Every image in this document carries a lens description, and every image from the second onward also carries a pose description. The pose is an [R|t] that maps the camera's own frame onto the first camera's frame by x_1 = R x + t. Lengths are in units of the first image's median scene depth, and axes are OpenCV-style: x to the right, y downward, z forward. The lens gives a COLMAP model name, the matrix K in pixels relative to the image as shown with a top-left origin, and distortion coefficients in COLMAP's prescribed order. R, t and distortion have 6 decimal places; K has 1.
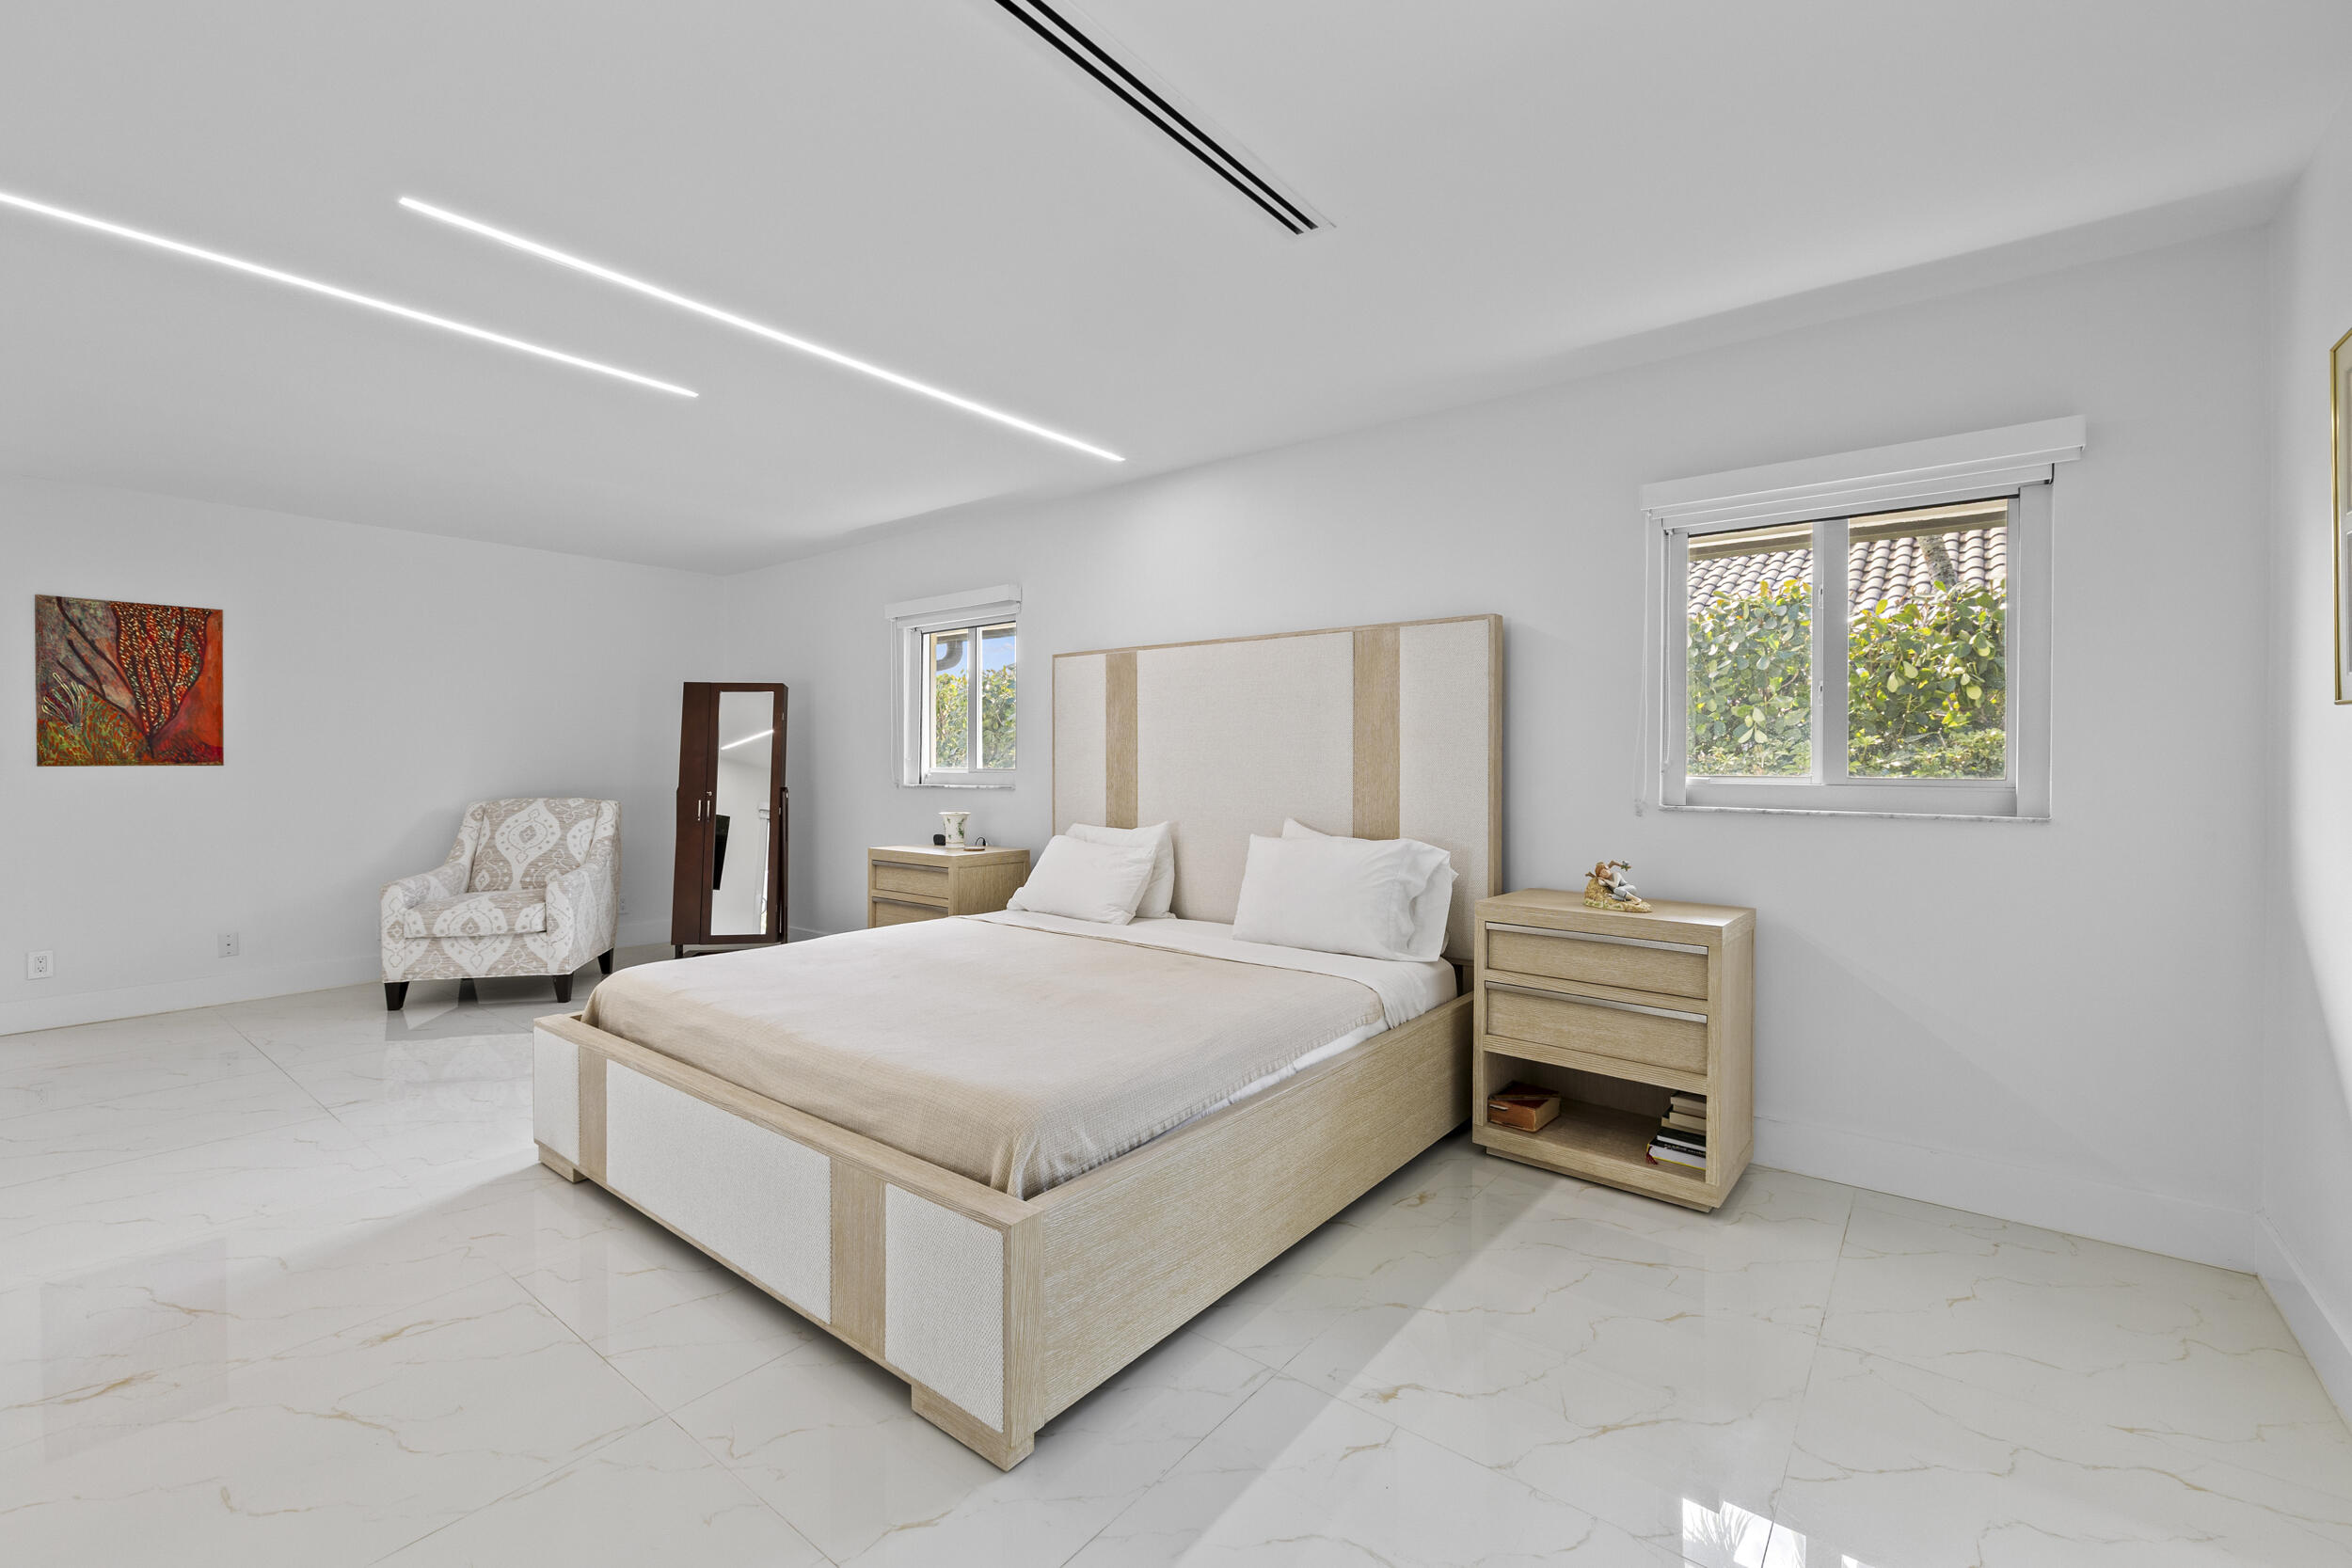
lens RADIAL K [[988.9, 0, 1171.3], [0, 988.9, 762.0], [0, 0, 1]] dist [0.002589, -0.000330]
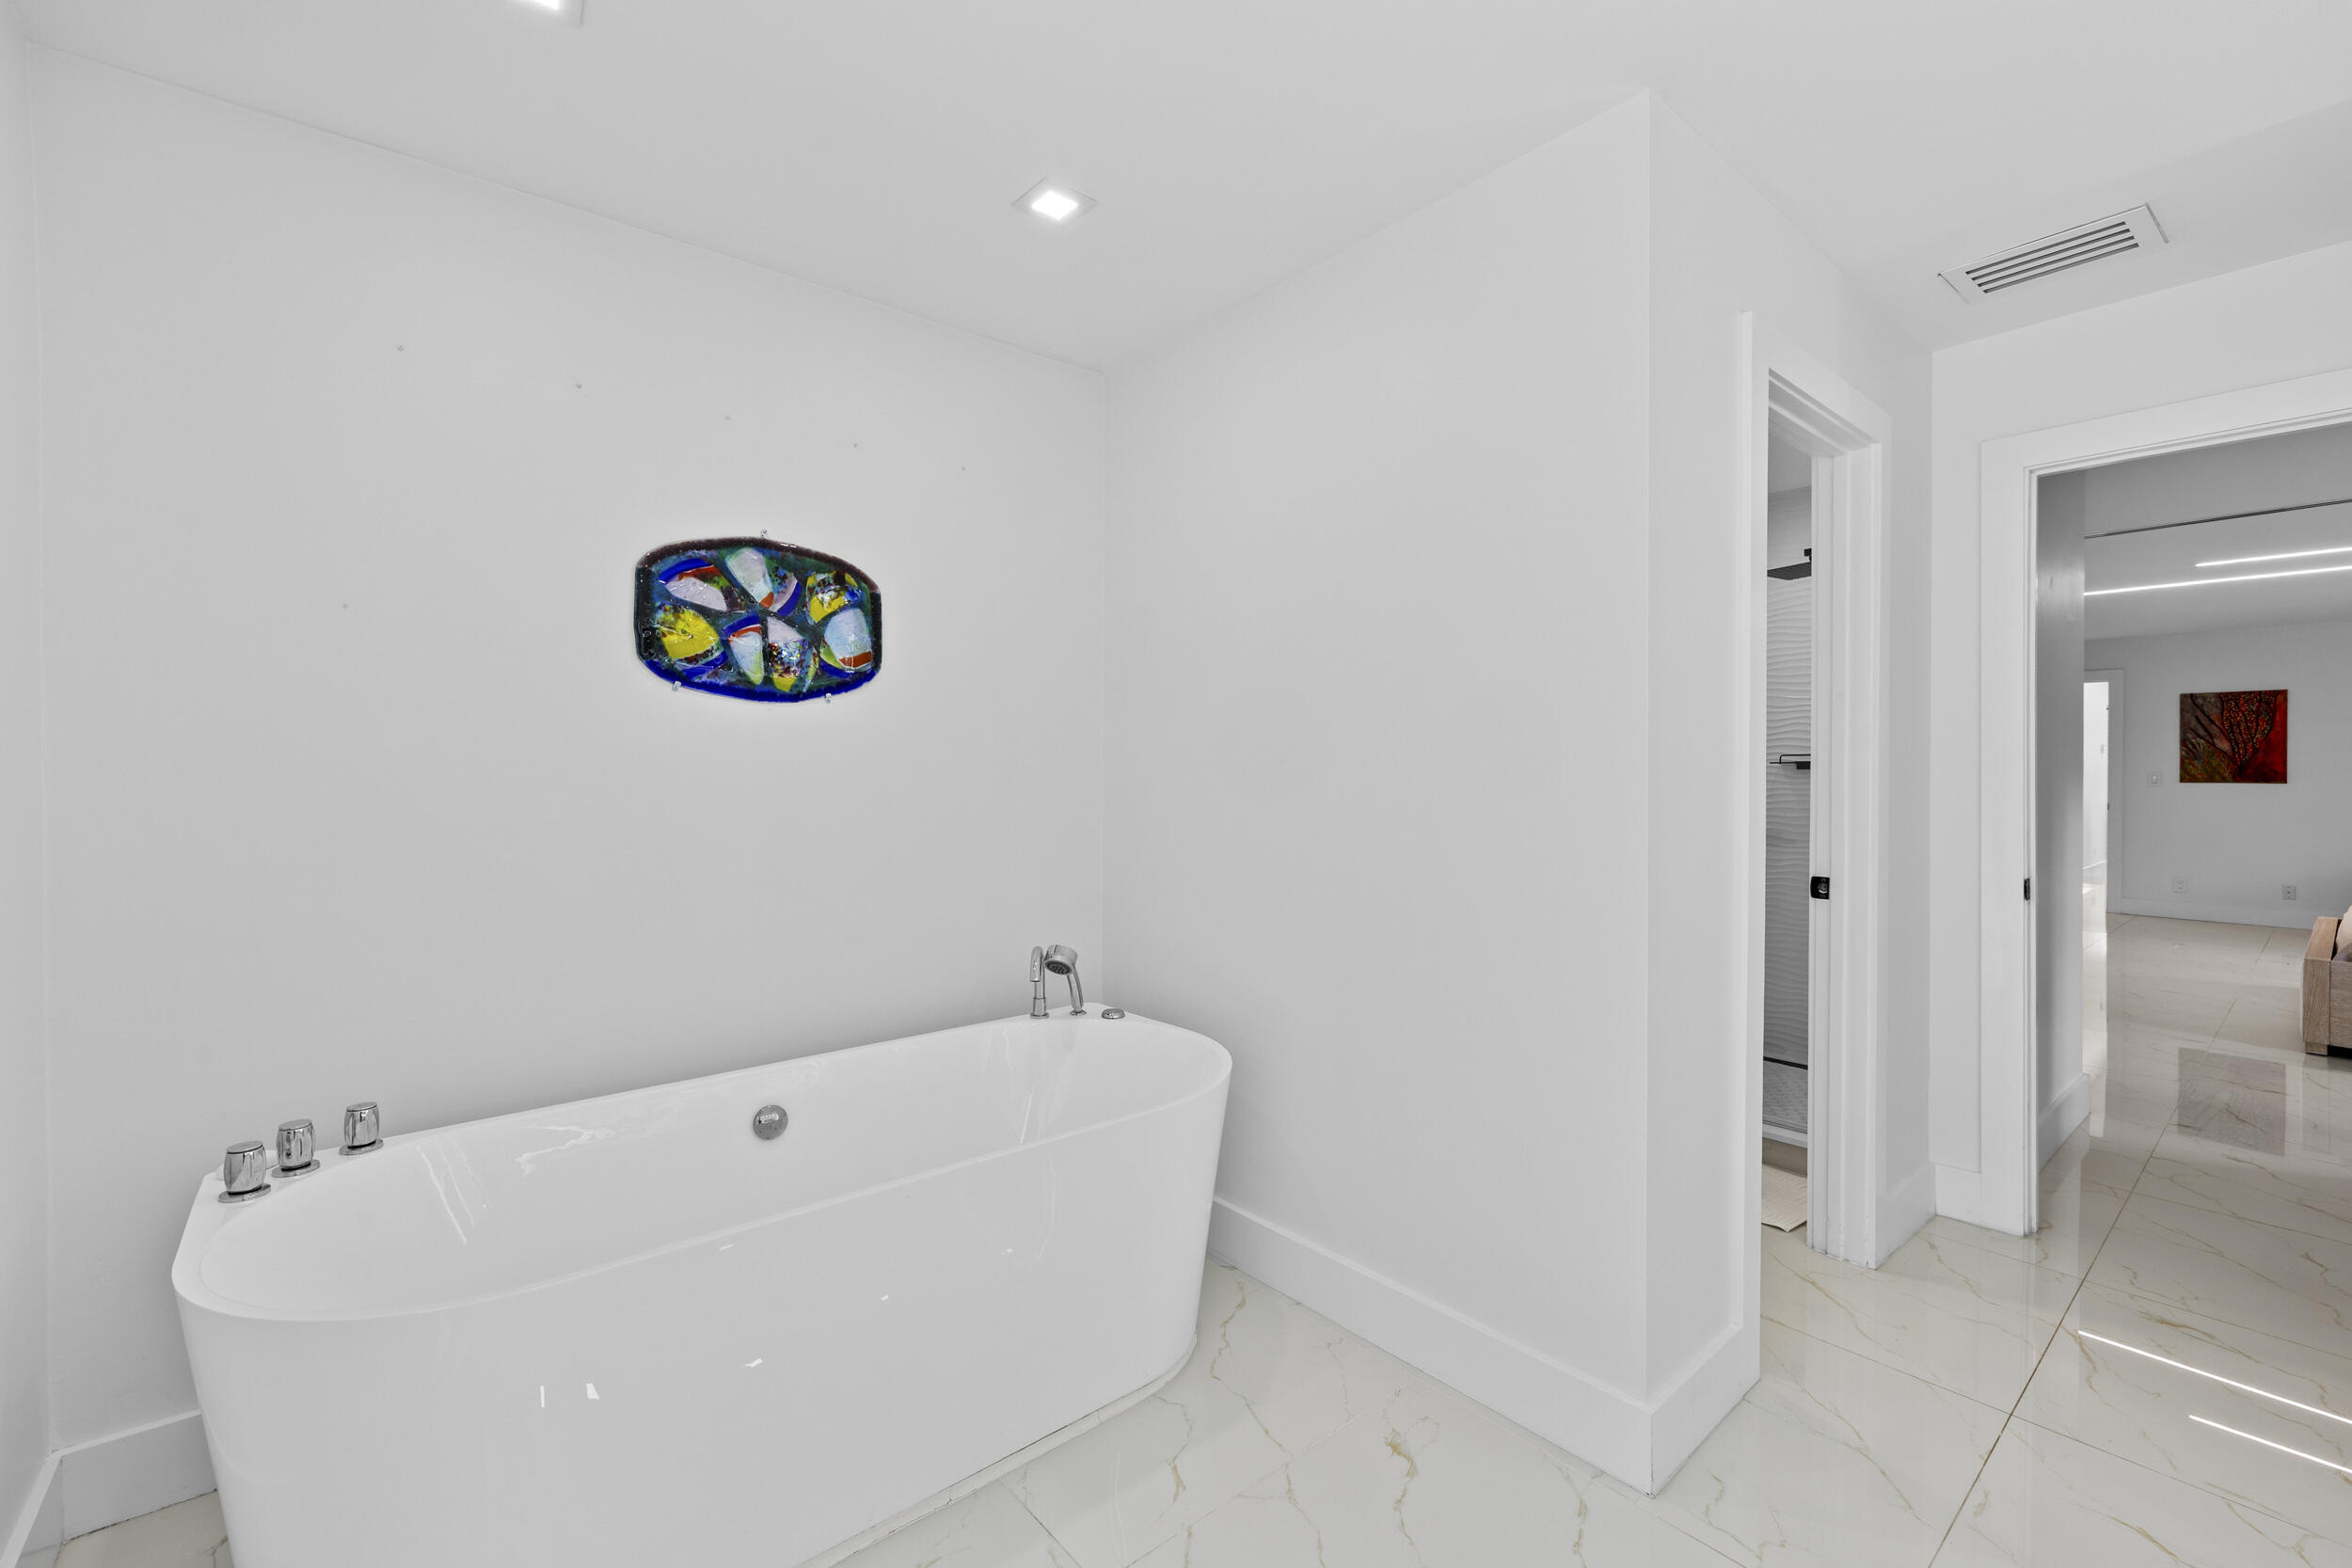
lens RADIAL K [[988.9, 0, 1166.6], [0, 988.9, 774.6], [0, 0, 1]] dist [0.002589, -0.000330]
pose [[-0.202231, 0.004254, -0.979329, 1.107868], [-0.010212, 0.999927, 0.006452, -0.003189], [0.979285, 0.011305, -0.202172, -0.526805]]
